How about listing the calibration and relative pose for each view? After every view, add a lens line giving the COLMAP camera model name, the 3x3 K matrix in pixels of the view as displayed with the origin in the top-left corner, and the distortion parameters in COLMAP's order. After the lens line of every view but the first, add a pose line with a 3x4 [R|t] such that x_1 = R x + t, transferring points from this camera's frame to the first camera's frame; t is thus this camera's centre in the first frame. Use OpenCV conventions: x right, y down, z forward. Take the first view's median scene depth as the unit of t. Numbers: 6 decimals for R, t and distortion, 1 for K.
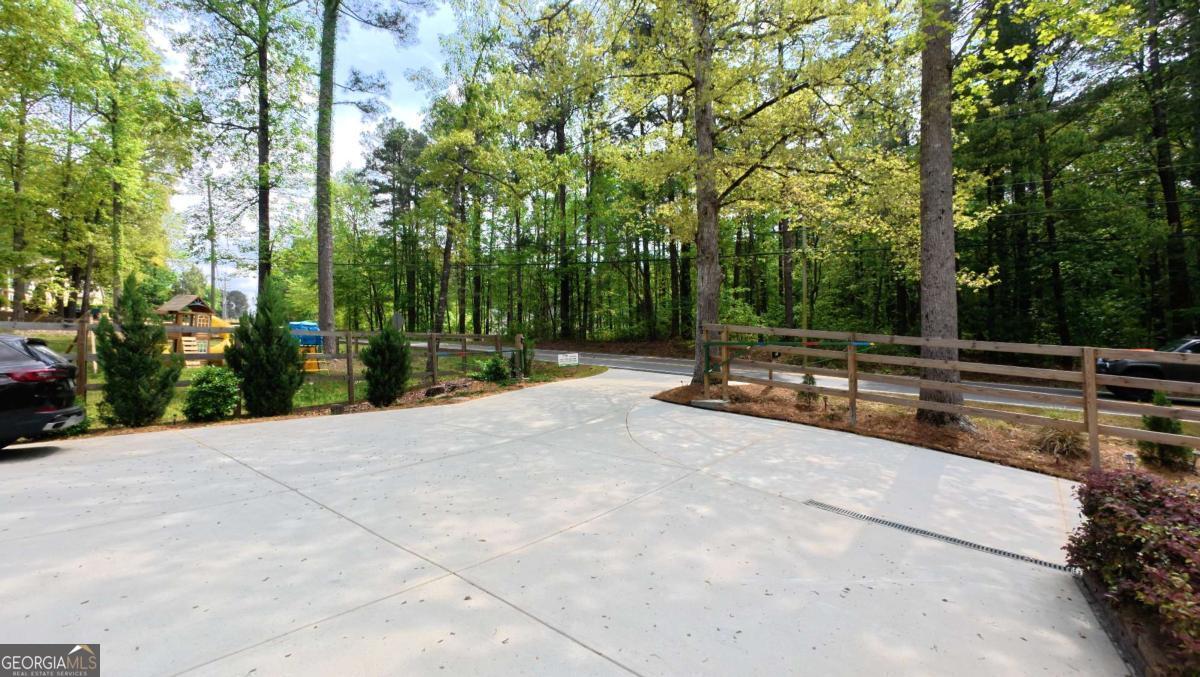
lens RADIAL K [[468.6, 0, 597.8], [0, 468.6, 335.9], [0, 0, 1]] dist [-0.008223, 0.000775]
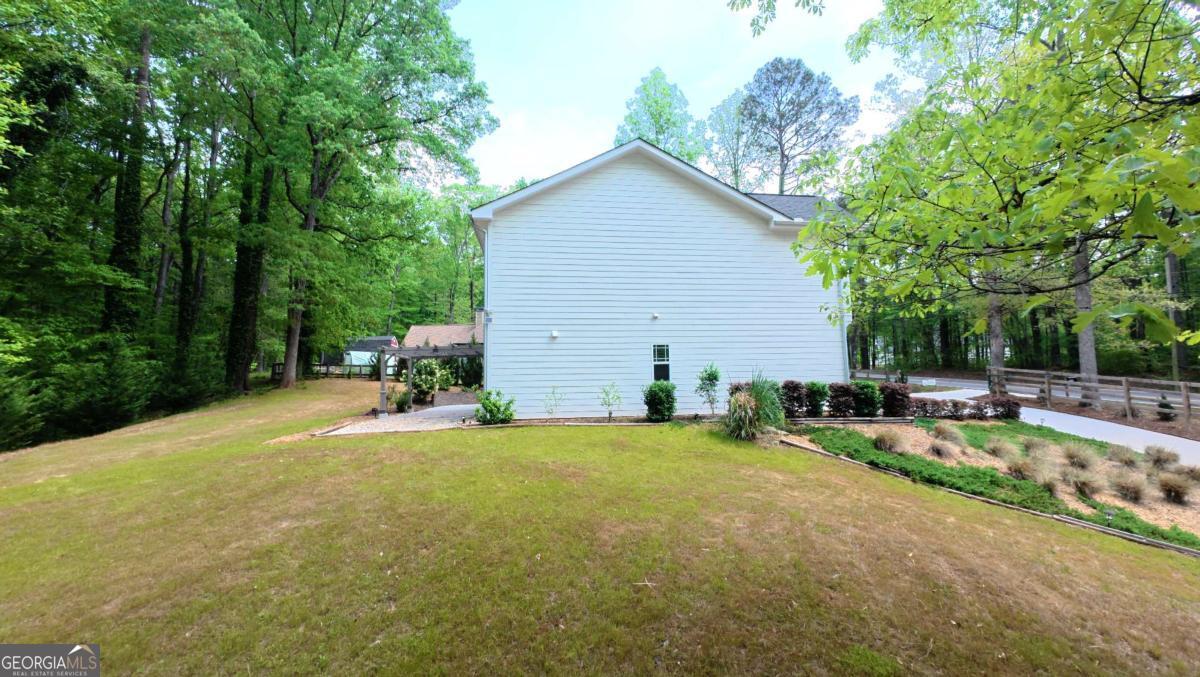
lens RADIAL K [[470.5, 0, 607.6], [0, 470.5, 335.4], [0, 0, 1]] dist [-0.001965, -0.000072]
pose [[0.738562, -0.061831, -0.671344, 0.523038], [0.024428, 0.997586, -0.065005, -0.101838], [0.673742, 0.031611, 0.738290, -2.647829]]
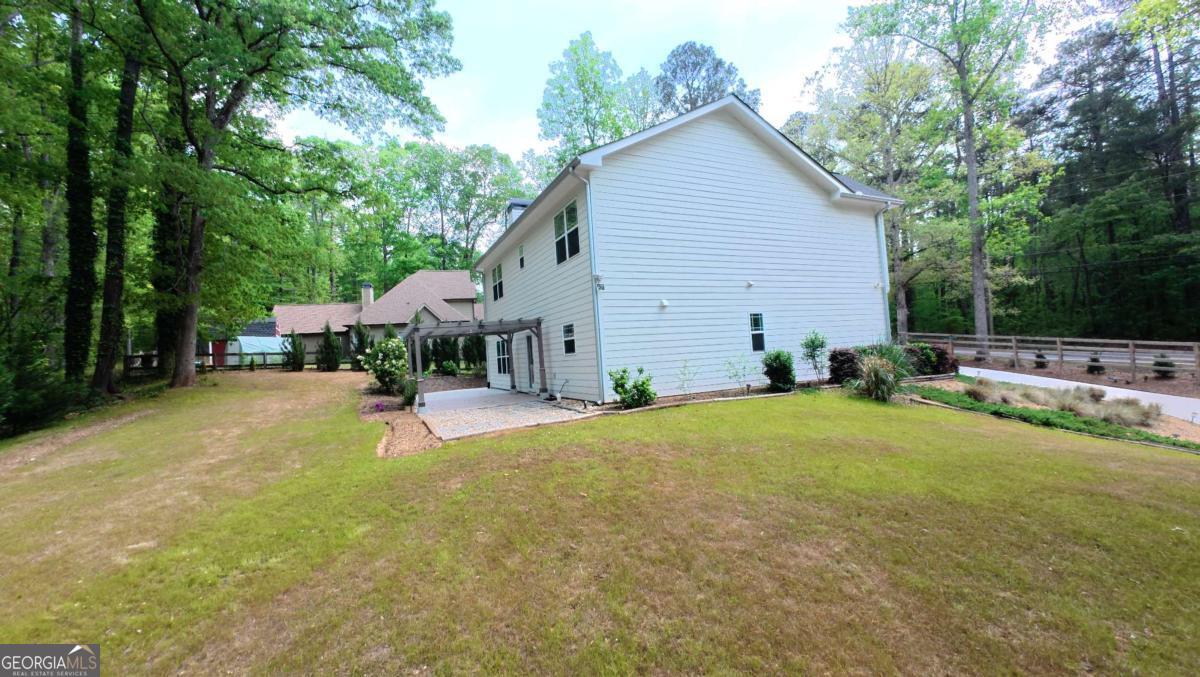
lens RADIAL K [[468.6, 0, 597.8], [0, 468.6, 335.9], [0, 0, 1]] dist [-0.008223, 0.000775]
pose [[0.904711, -0.057489, -0.422129, -0.299920], [0.059151, 0.998207, -0.009171, -0.113153], [0.421899, -0.016672, 0.906489, -2.991829]]
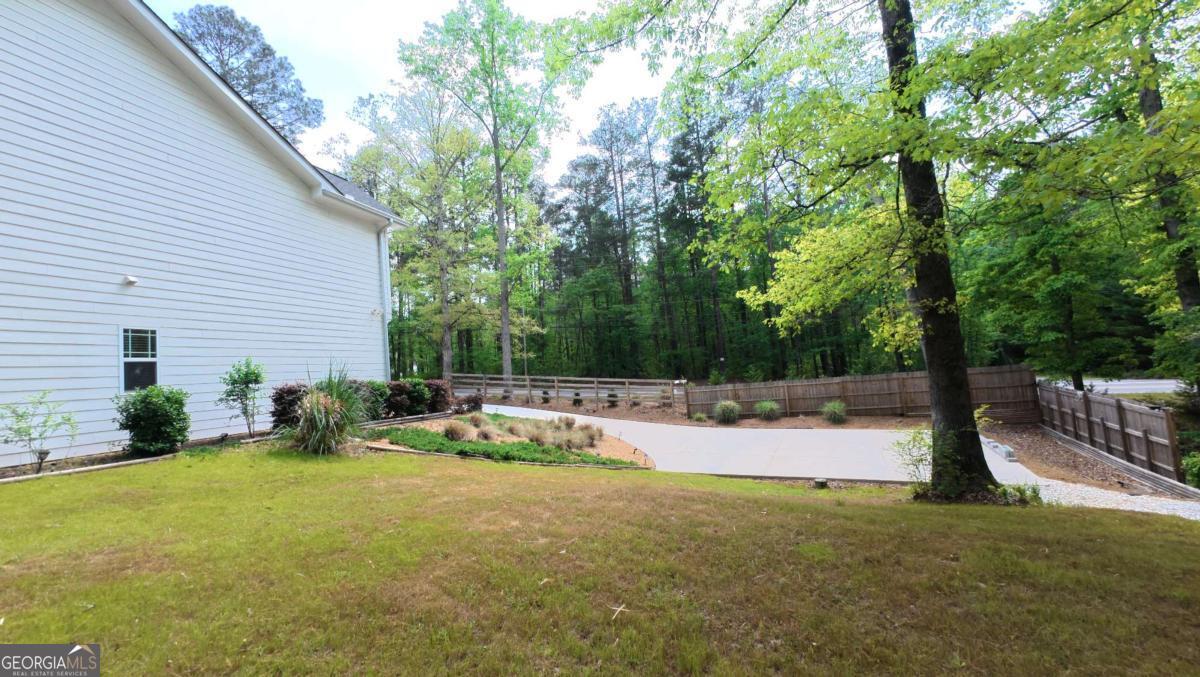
lens RADIAL K [[468.6, 0, 597.8], [0, 468.6, 335.9], [0, 0, 1]] dist [-0.008223, 0.000775]
pose [[0.928383, -0.033925, 0.370074, 0.062732], [0.059832, 0.996478, -0.058748, -0.041490], [-0.366778, 0.076683, 0.927143, -2.553064]]
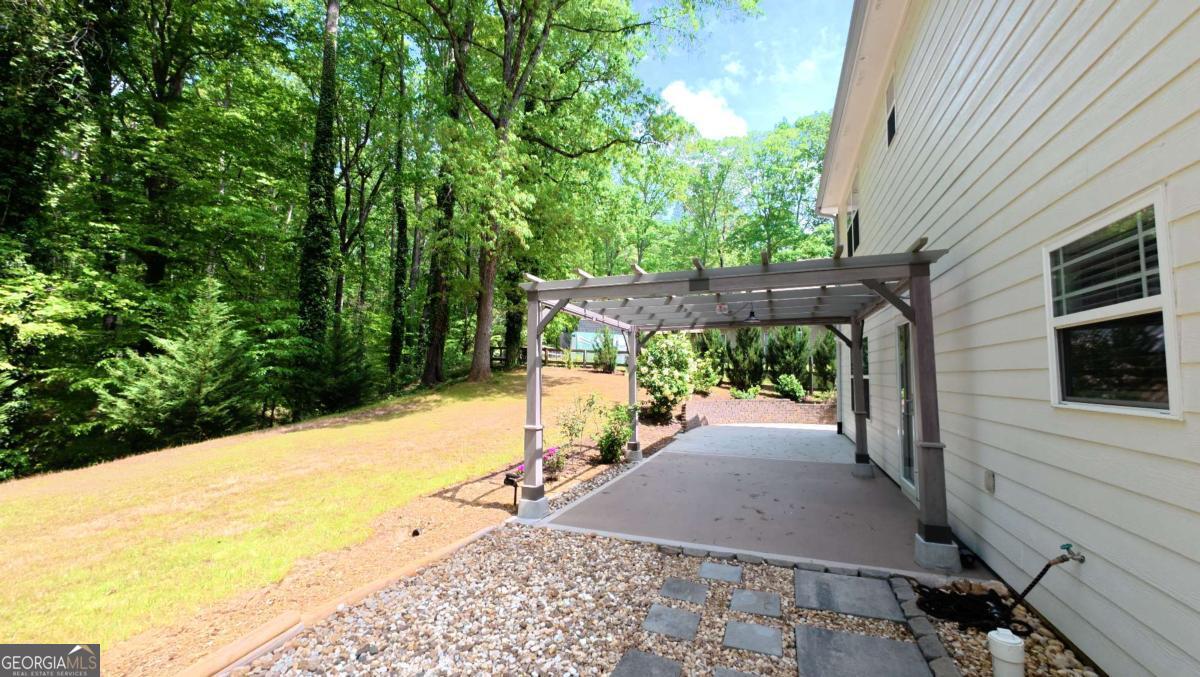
lens RADIAL K [[468.6, 0, 597.8], [0, 468.6, 335.9], [0, 0, 1]] dist [-0.008223, 0.000775]
pose [[0.297692, -0.051355, -0.953280, -0.906530], [0.006181, 0.998635, -0.051868, -0.099904], [0.954642, 0.009549, 0.297603, -1.919625]]
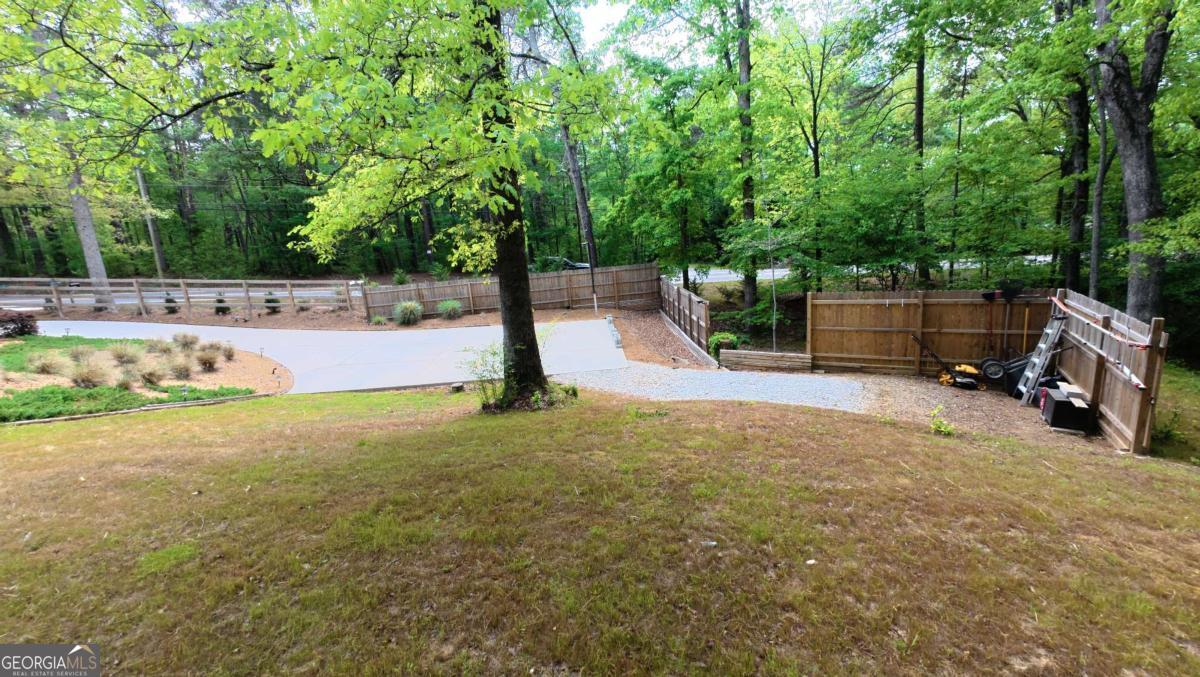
lens RADIAL K [[468.6, 0, 597.8], [0, 468.6, 335.9], [0, 0, 1]] dist [-0.008223, 0.000775]
pose [[0.605512, -0.192526, 0.772197, 0.362209], [0.045779, 0.977117, 0.207720, -0.087966], [-0.794518, -0.090427, 0.600469, -2.687139]]
